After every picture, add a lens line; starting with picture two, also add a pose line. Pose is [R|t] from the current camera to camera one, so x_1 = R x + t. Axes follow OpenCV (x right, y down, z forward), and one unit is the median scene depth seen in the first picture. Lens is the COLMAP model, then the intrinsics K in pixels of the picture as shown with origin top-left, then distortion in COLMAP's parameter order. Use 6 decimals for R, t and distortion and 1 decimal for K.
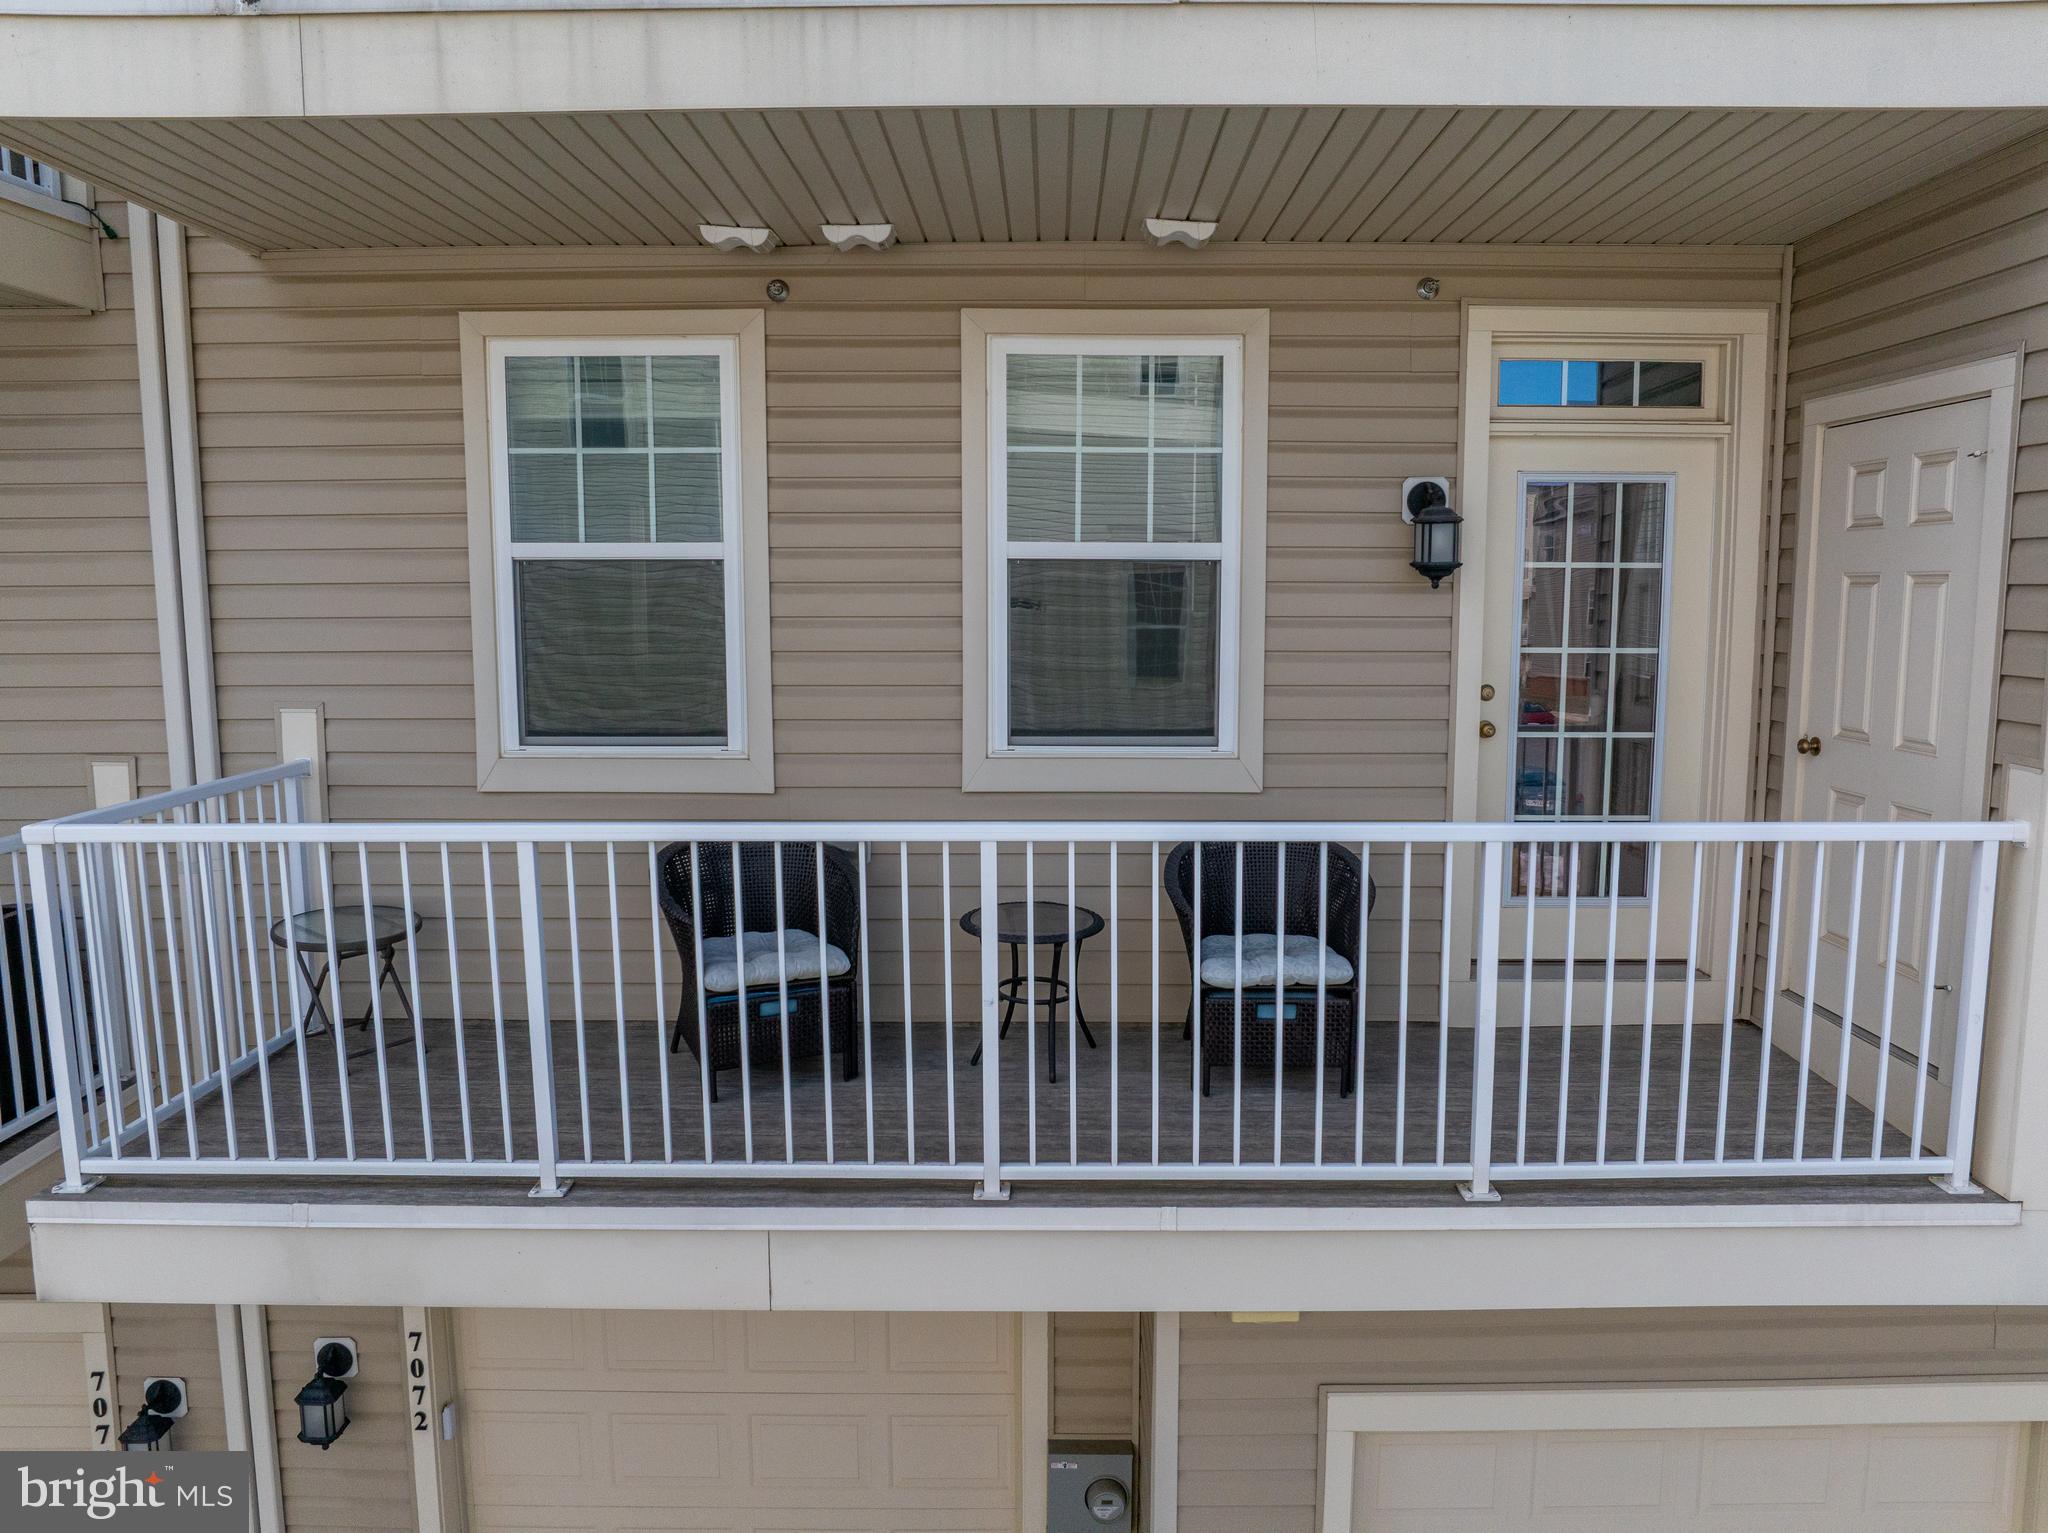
lens RADIAL K [[1437.1, 0, 1026.4], [0, 1437.1, 764.5], [0, 0, 1]] dist [-0.038751, 0.003826]
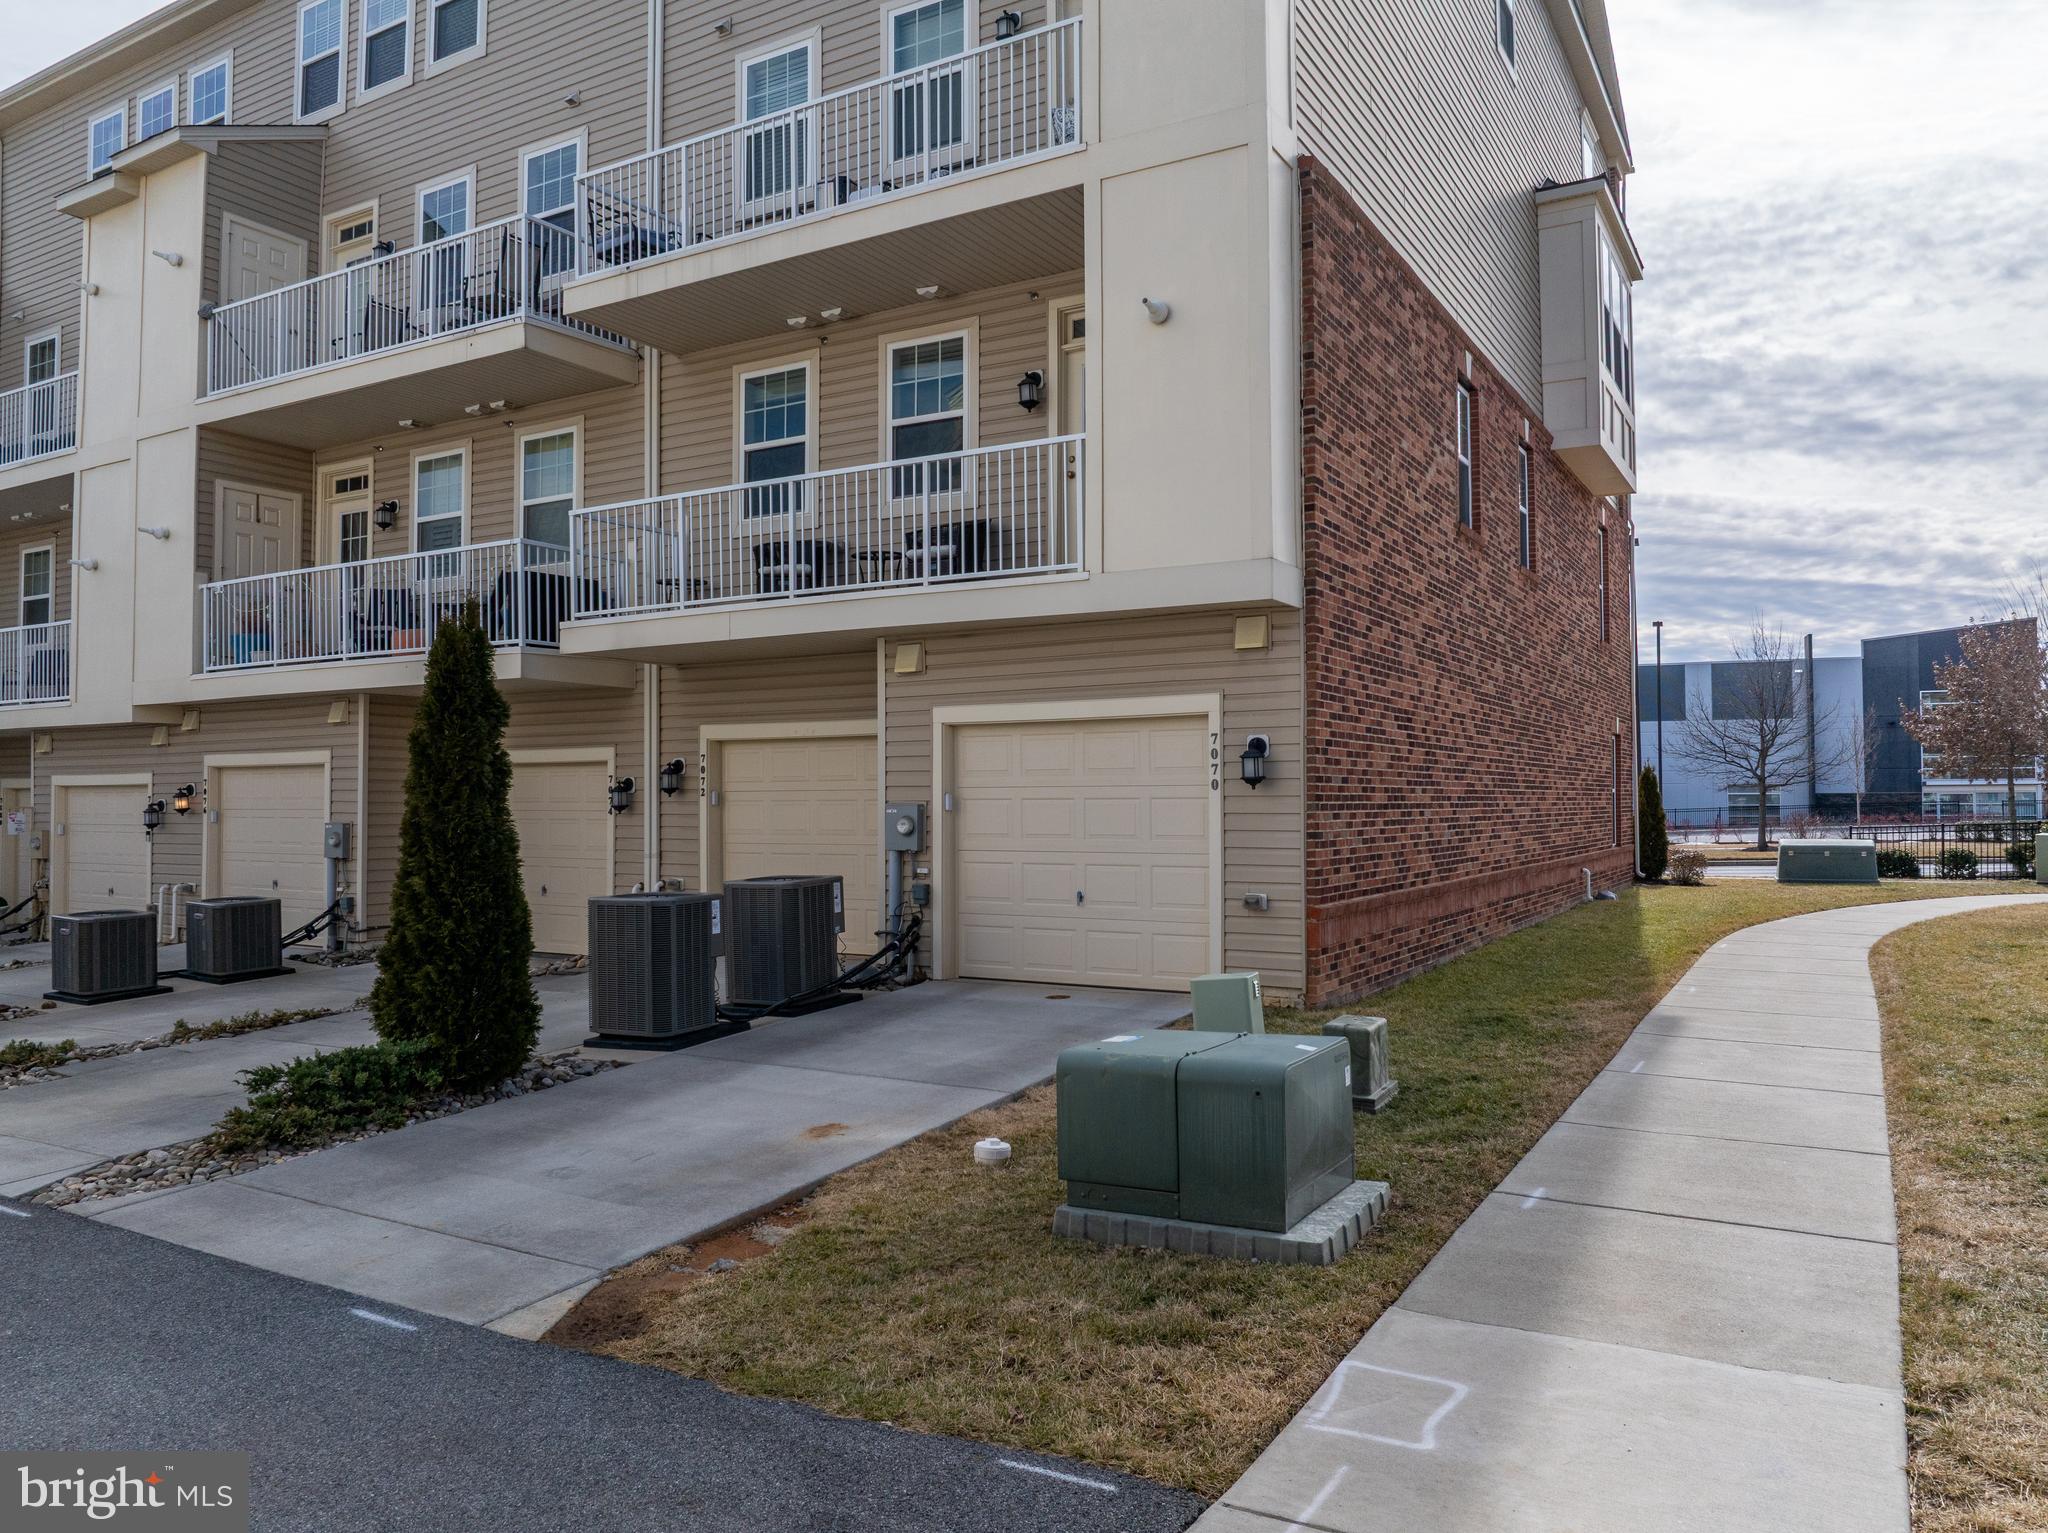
lens RADIAL K [[1437.1, 0, 1029.6], [0, 1437.1, 758.6], [0, 0, 1]] dist [-0.038751, 0.003826]
pose [[0.866973, -0.017276, -0.498056, 1.488029], [-0.058317, 0.989016, -0.135819, 0.789524], [0.494932, 0.146796, 0.856442, -1.001213]]
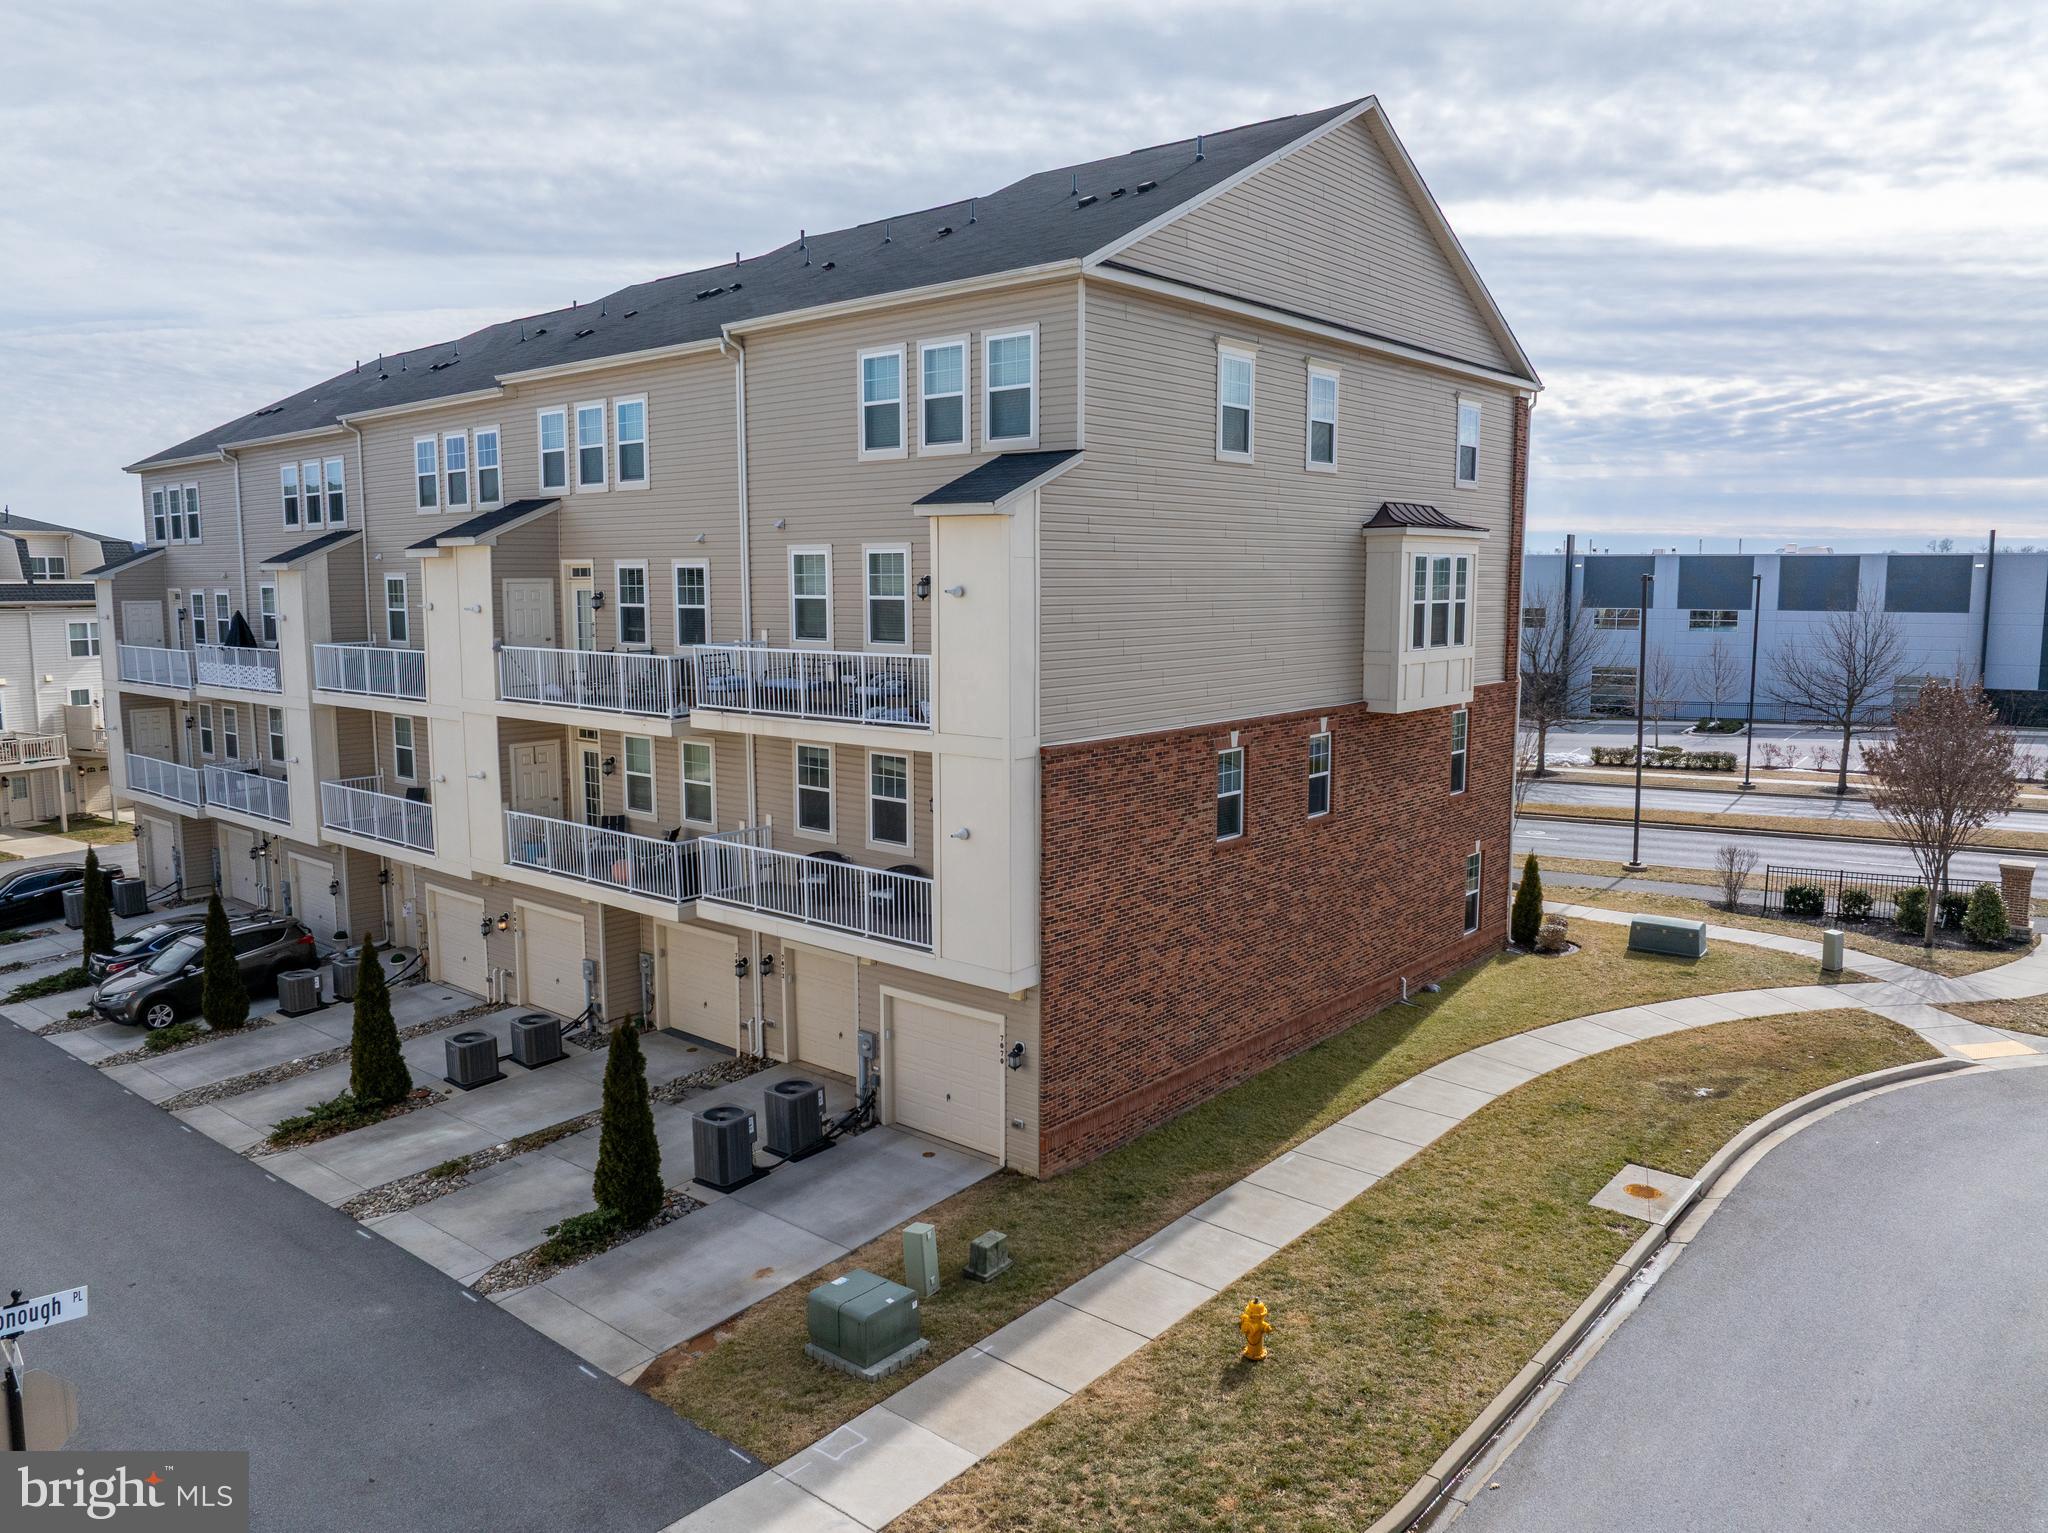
lens RADIAL K [[1437.1, 0, 1037.4], [0, 1437.1, 756.9], [0, 0, 1]] dist [-0.038751, 0.003826]
pose [[0.769251, 0.079727, -0.633953, 3.252146], [-0.078450, 0.996463, 0.030124, -0.453940], [0.634112, 0.026561, 0.772785, -2.161035]]
